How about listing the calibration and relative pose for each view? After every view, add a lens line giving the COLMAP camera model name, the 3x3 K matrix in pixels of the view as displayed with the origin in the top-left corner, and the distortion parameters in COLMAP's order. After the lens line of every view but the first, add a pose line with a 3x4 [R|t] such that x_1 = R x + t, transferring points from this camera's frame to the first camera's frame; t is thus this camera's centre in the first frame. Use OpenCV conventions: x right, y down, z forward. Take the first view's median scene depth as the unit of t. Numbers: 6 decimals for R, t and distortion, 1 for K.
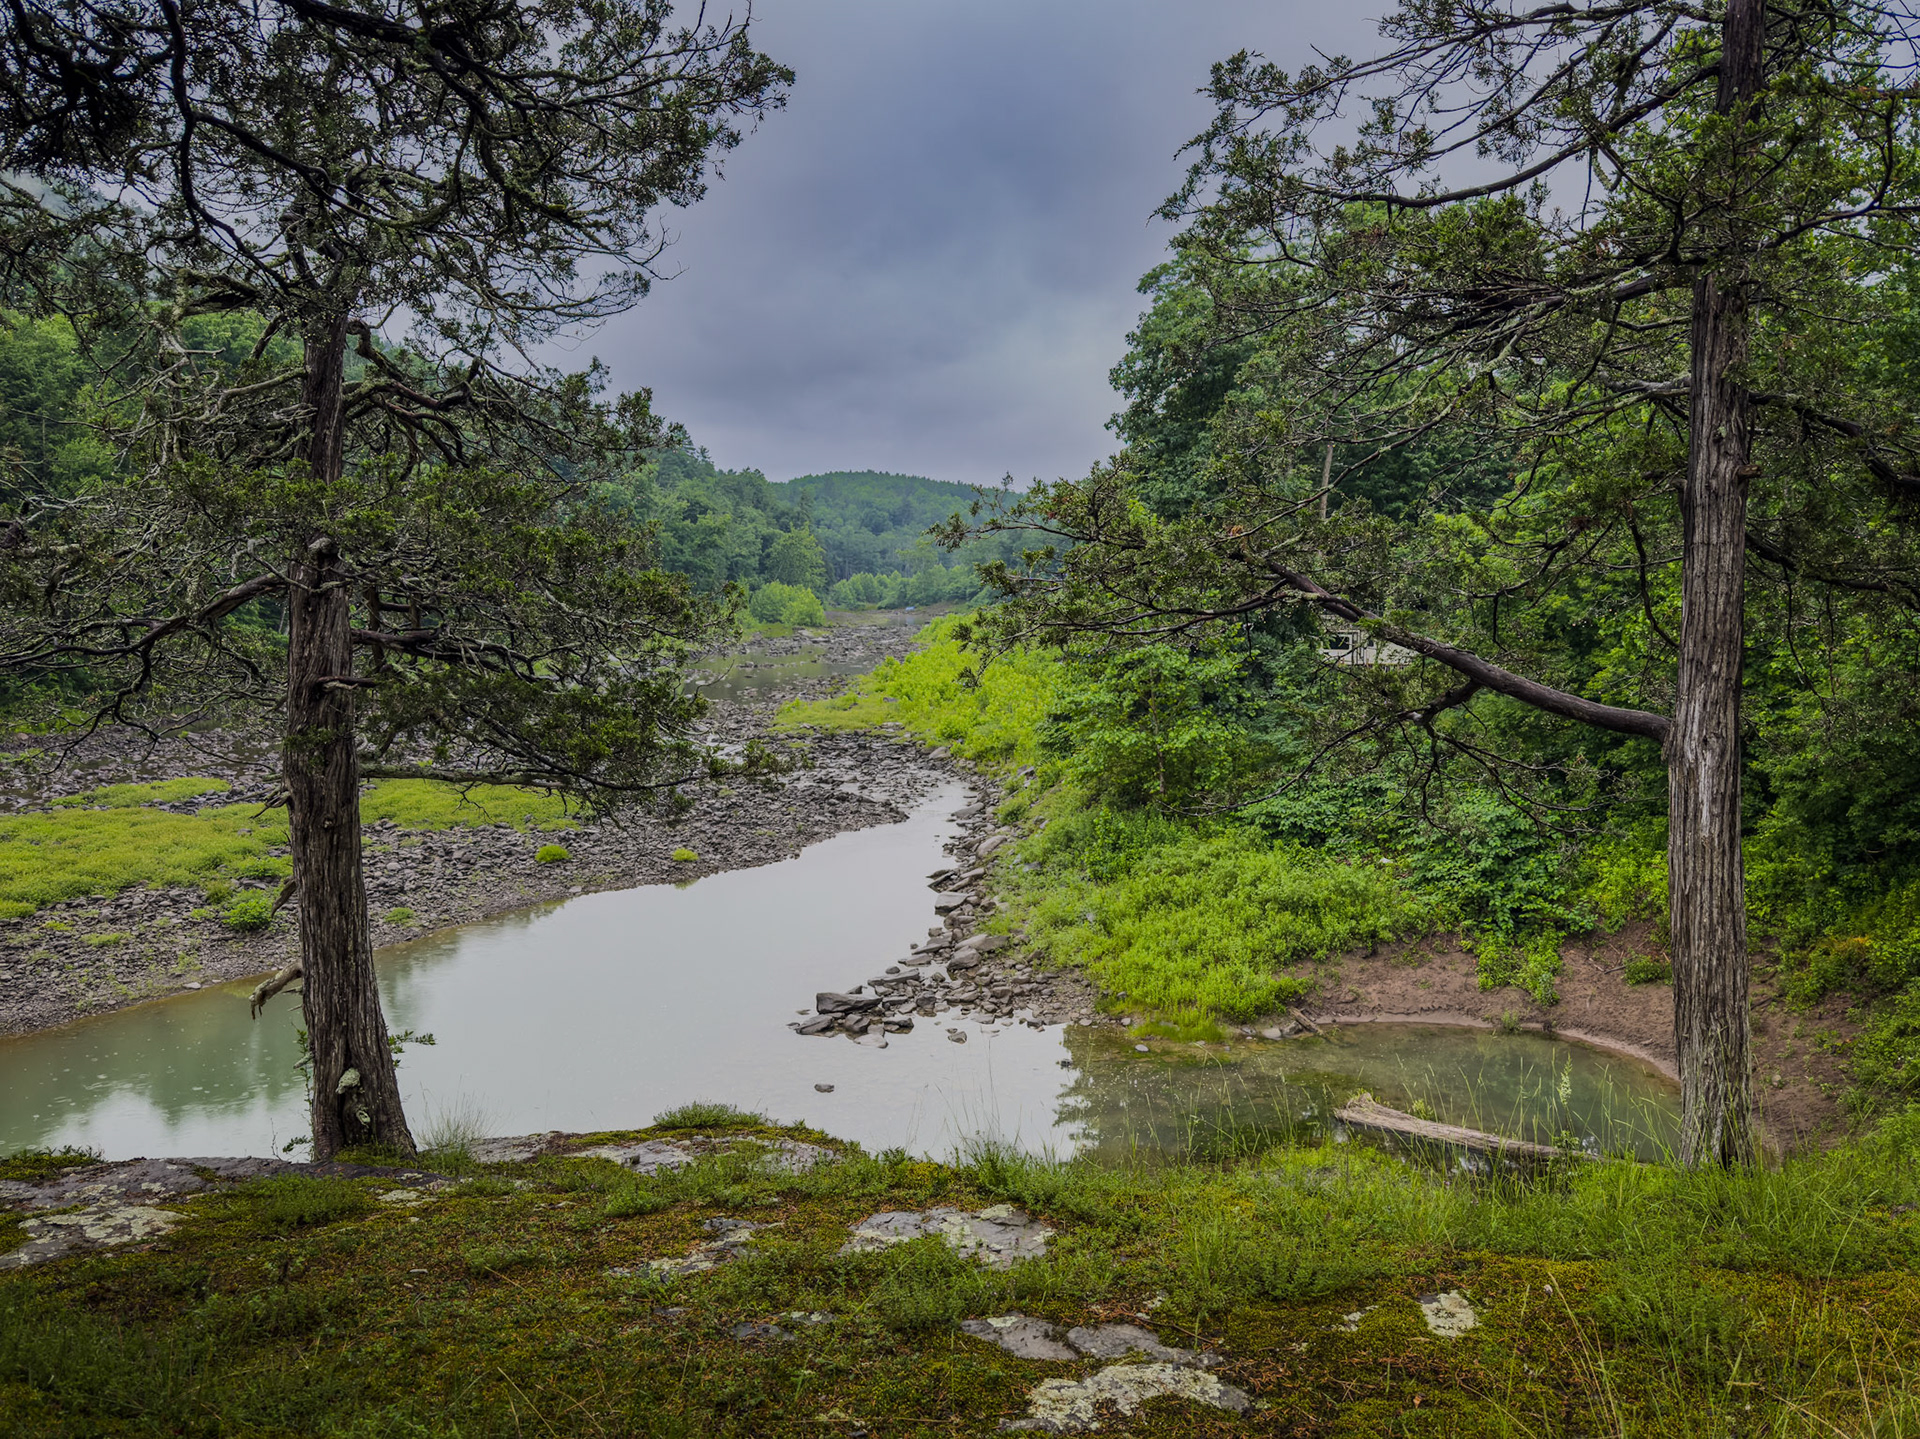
lens RADIAL K [[1501.6, 0, 965.1], [0, 1501.6, 715.4], [0, 0, 1]] dist [-0.000309, 0.008319]
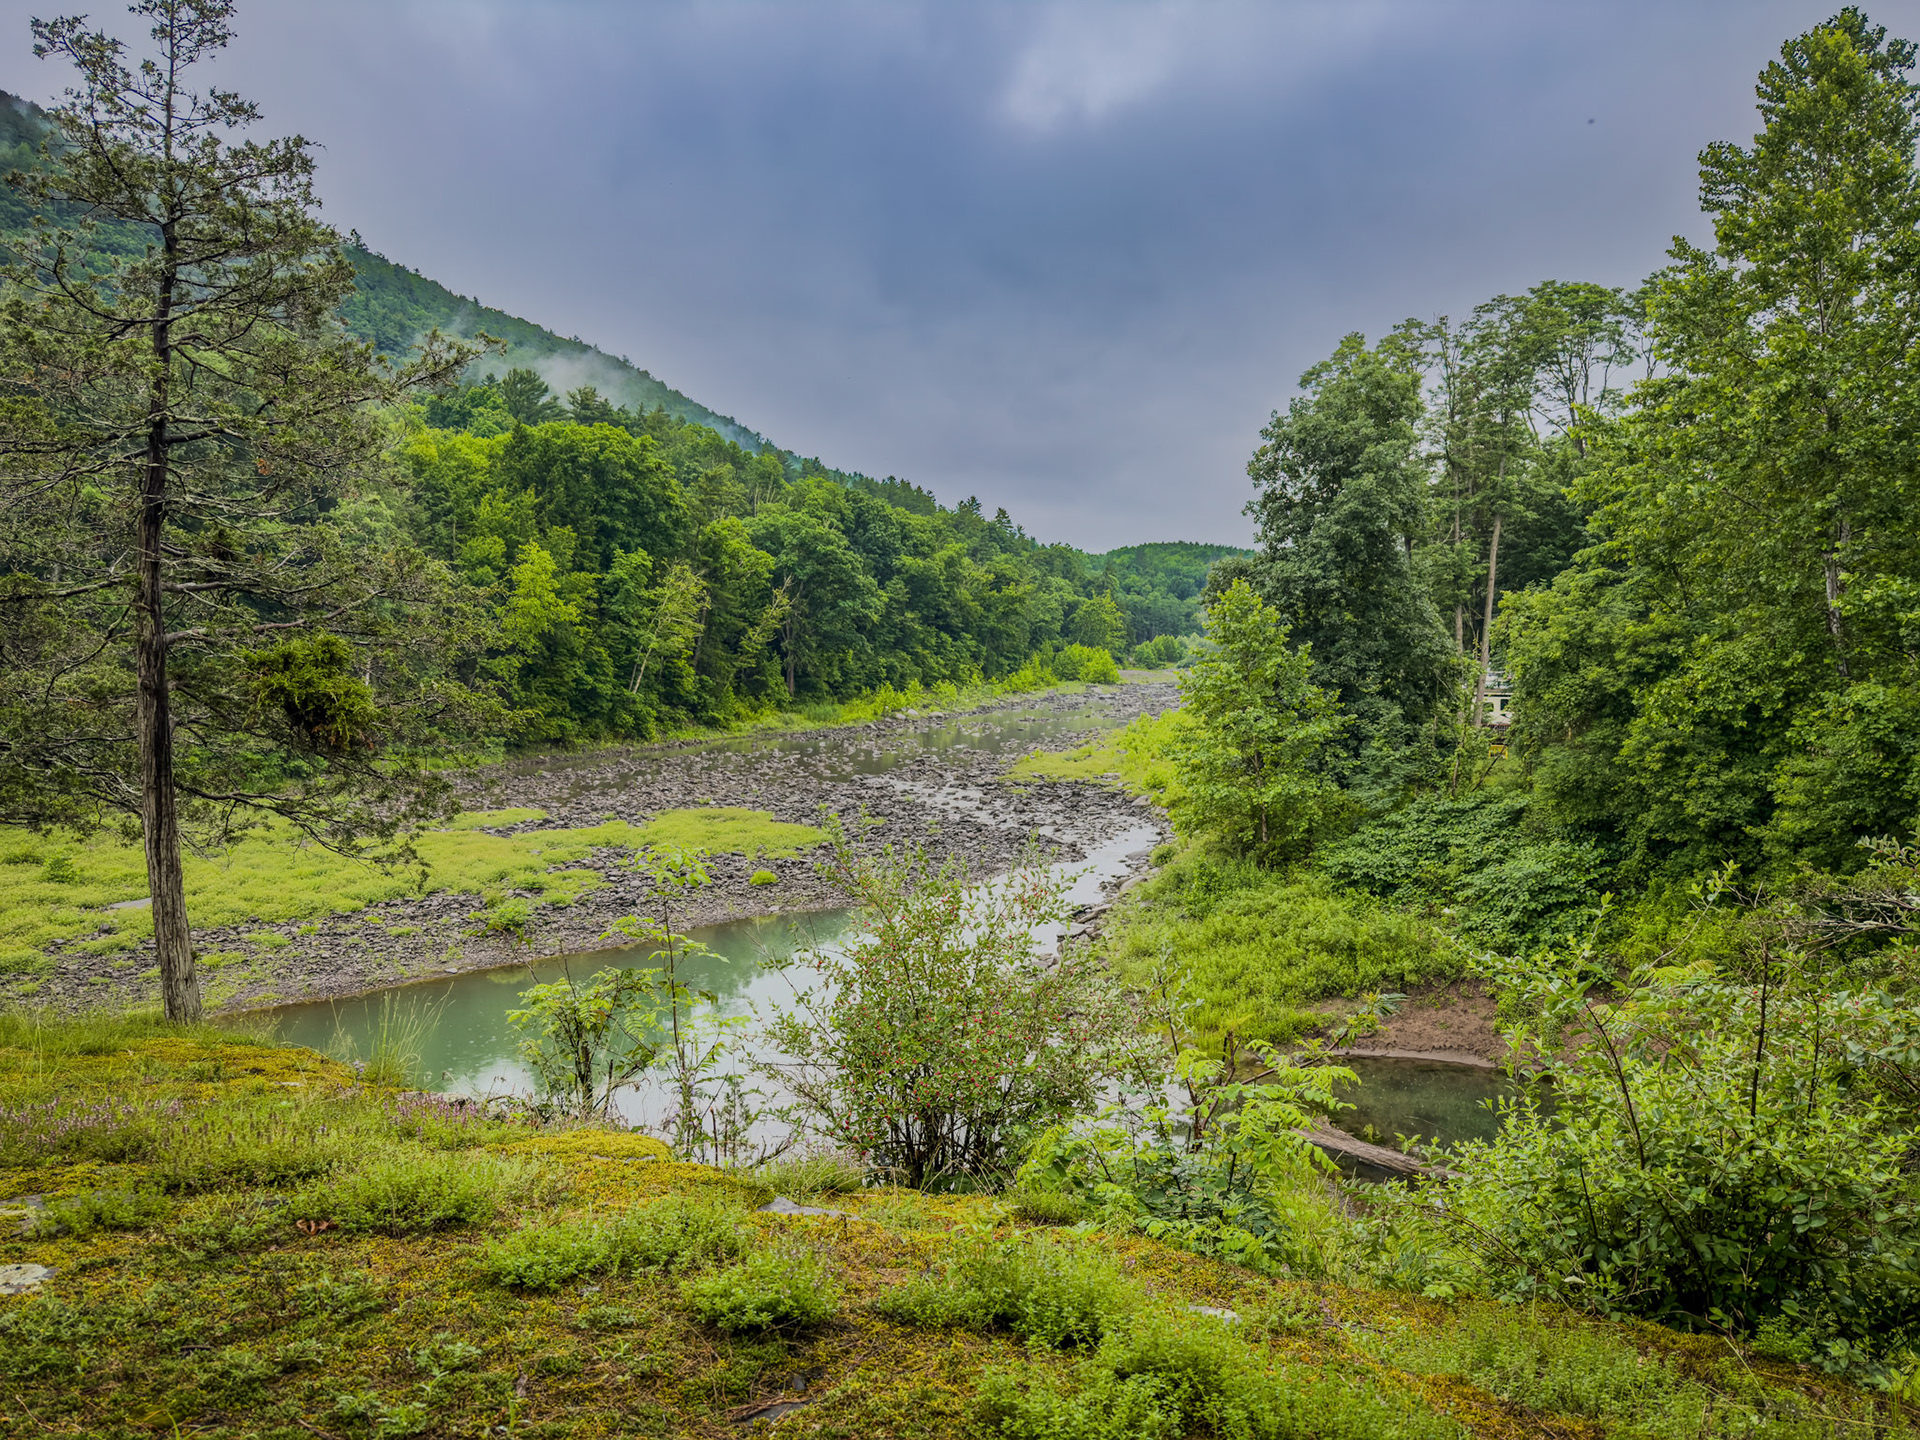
lens RADIAL K [[1361.0, 0, 955.1], [0, 1361.0, 723.2], [0, 0, 1]] dist [0.000694, -0.023037]
pose [[0.973088, 0.008462, -0.230278, 0.148804], [-0.015196, 0.999507, -0.027487, -0.005608], [0.229932, 0.030247, 0.972737, -0.037248]]
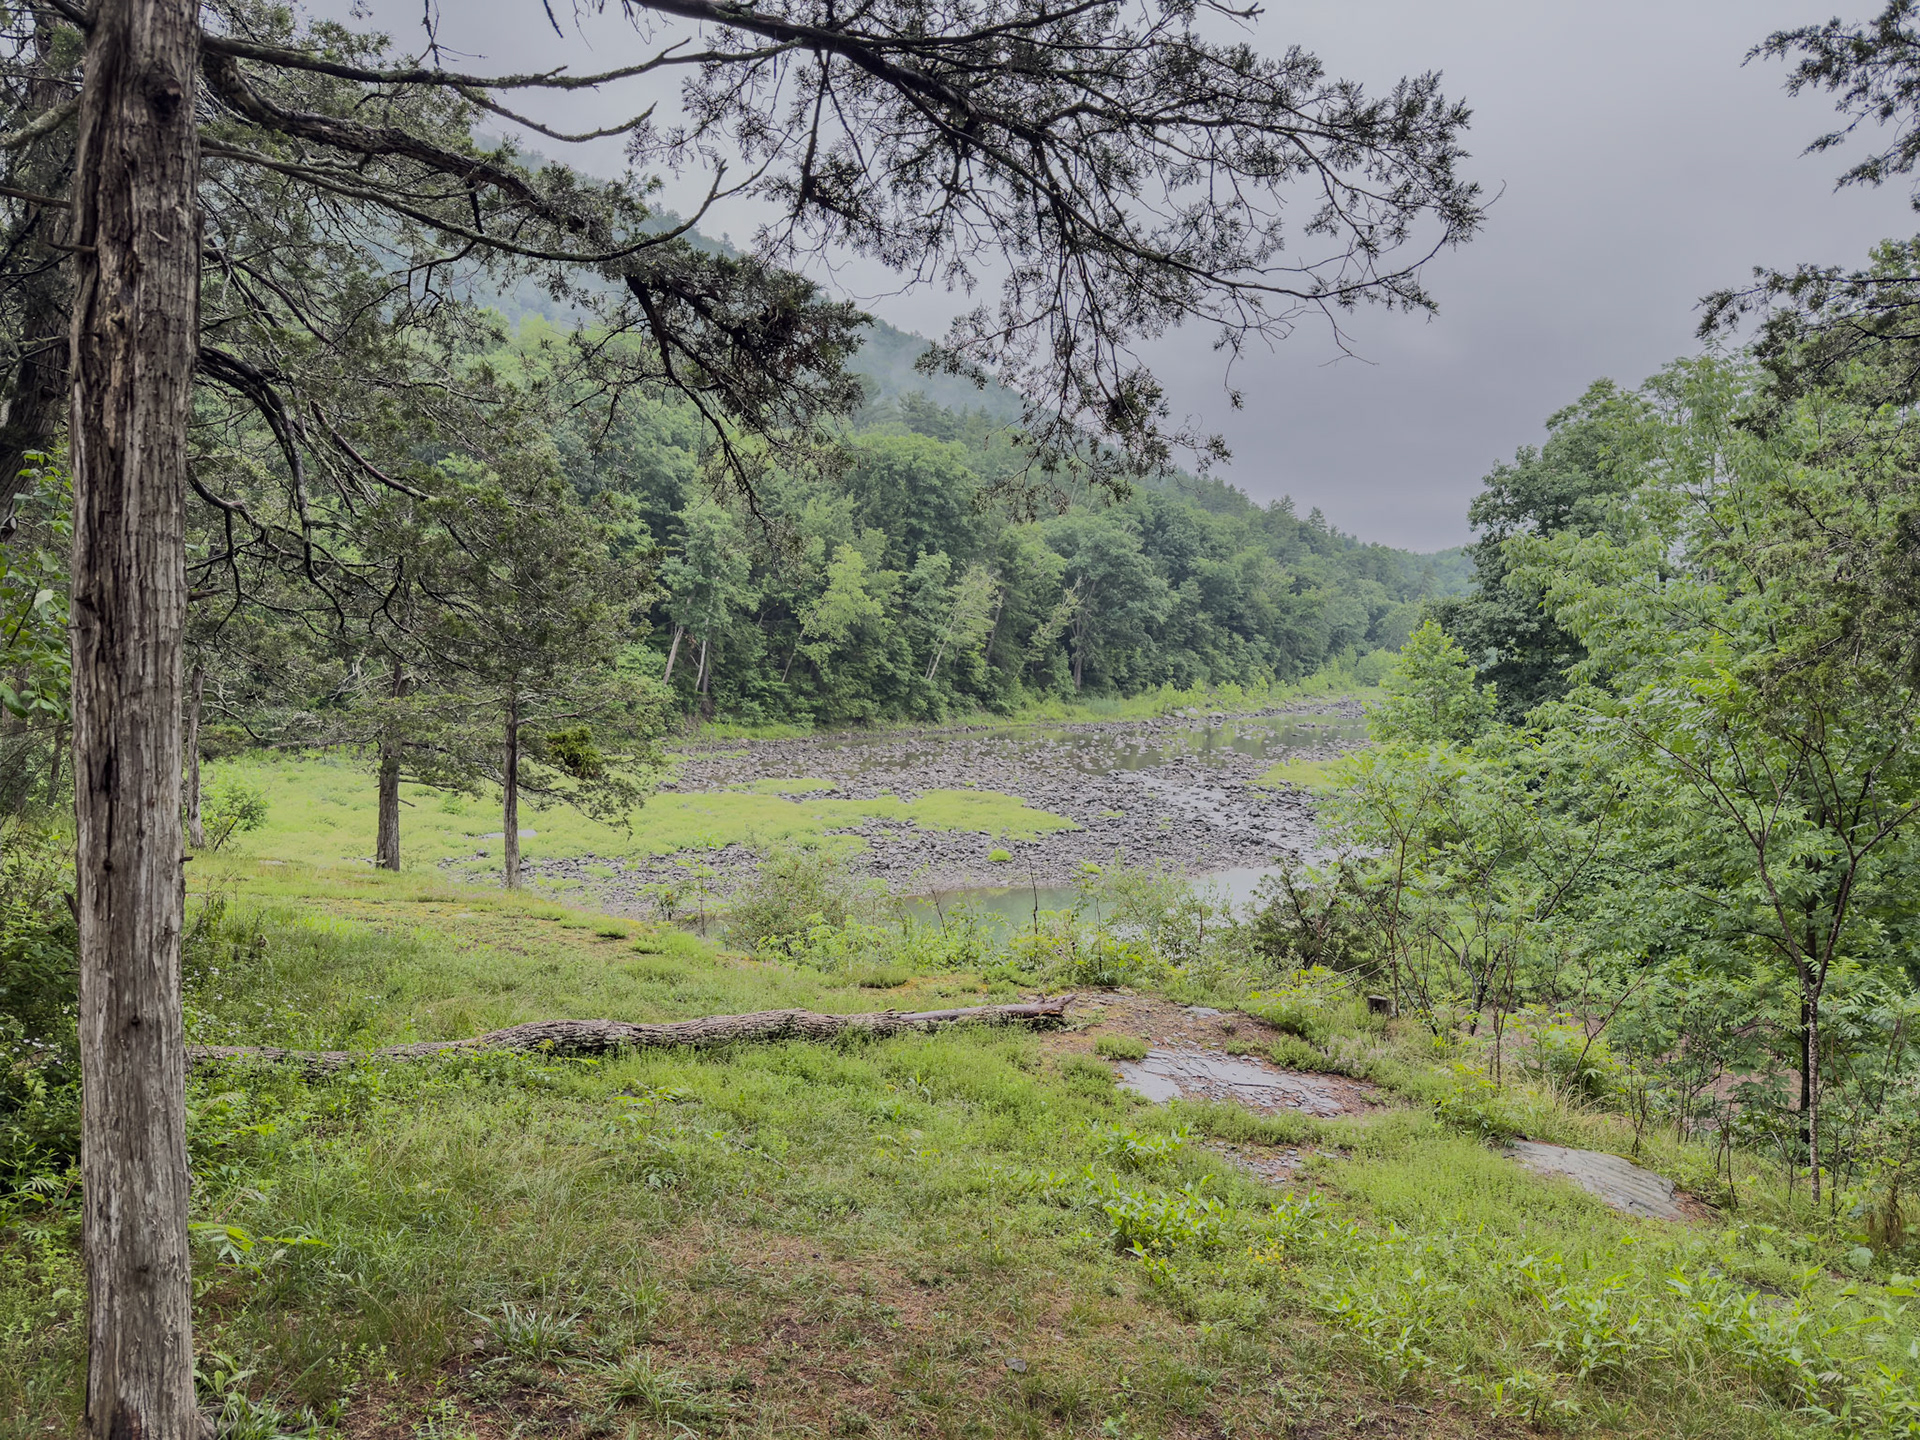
lens RADIAL K [[1333.3, 0, 957.1], [0, 1333.3, 703.0], [0, 0, 1]] dist [0.070396, -0.002321]
pose [[0.893588, 0.063527, -0.444371, 0.275848], [-0.081267, 0.996472, -0.020966, -0.024375], [0.441471, 0.054847, 0.895598, -0.163515]]
